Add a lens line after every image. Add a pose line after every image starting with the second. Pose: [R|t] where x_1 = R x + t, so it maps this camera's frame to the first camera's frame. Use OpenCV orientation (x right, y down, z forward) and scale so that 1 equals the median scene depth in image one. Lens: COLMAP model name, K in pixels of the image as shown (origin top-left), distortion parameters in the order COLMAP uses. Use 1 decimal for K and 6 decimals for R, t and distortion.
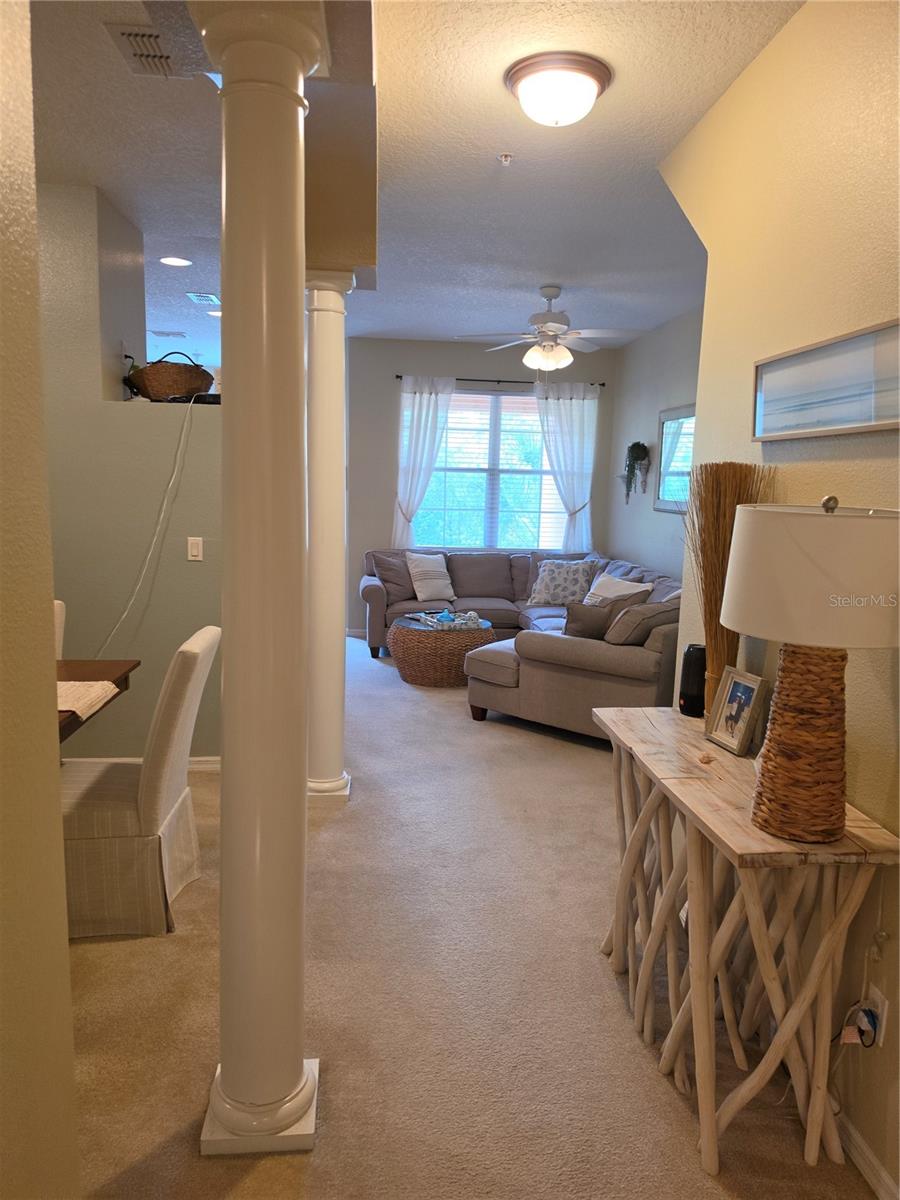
lens RADIAL K [[832.9, 0, 452.7], [0, 832.9, 601.0], [0, 0, 1]] dist [0.002230, -0.004778]
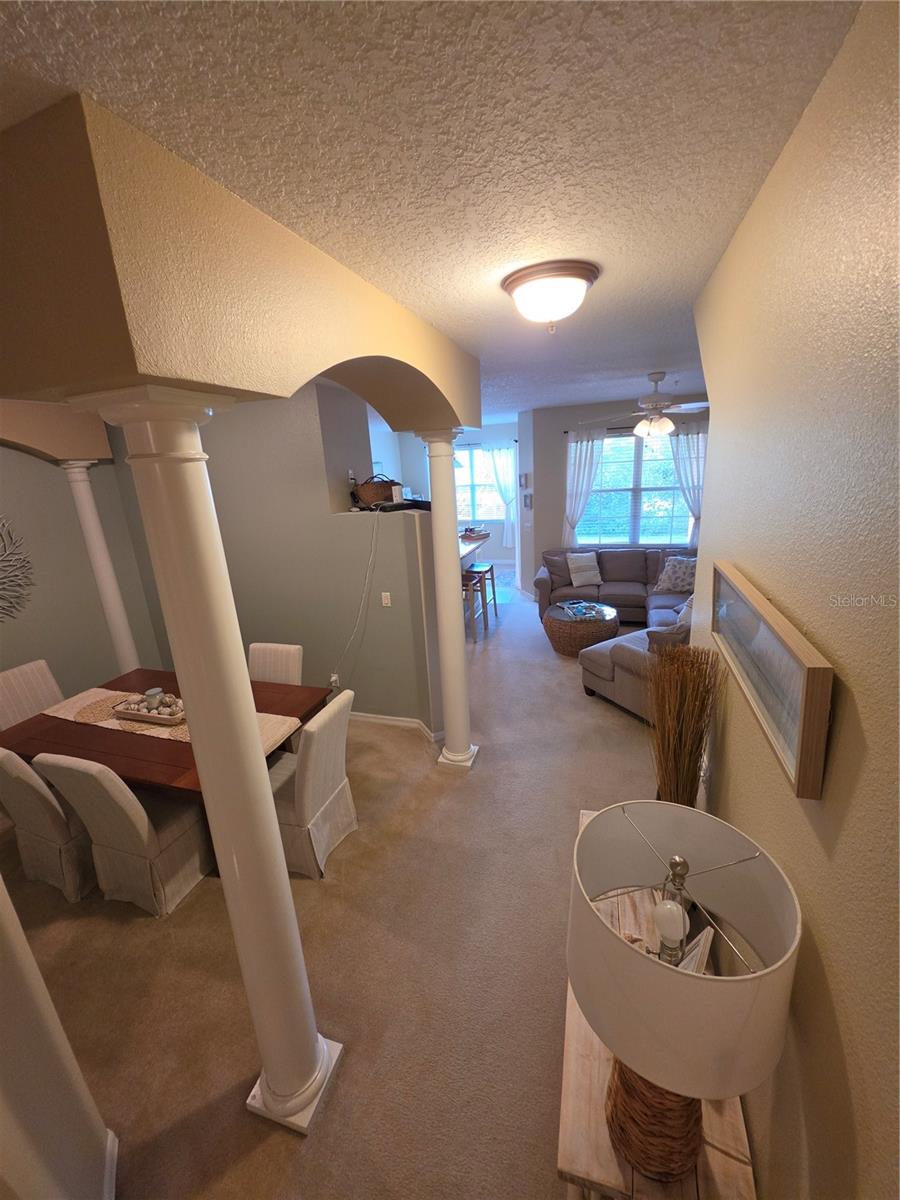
lens RADIAL K [[479.1, 0, 442.9], [0, 479.1, 590.8], [0, 0, 1]] dist [0.000910, -0.000636]
pose [[0.910480, 0.029895, -0.412471, 0.101322], [0.026810, 0.991019, 0.131006, -0.113330], [0.412683, -0.130337, 0.901502, 0.115755]]
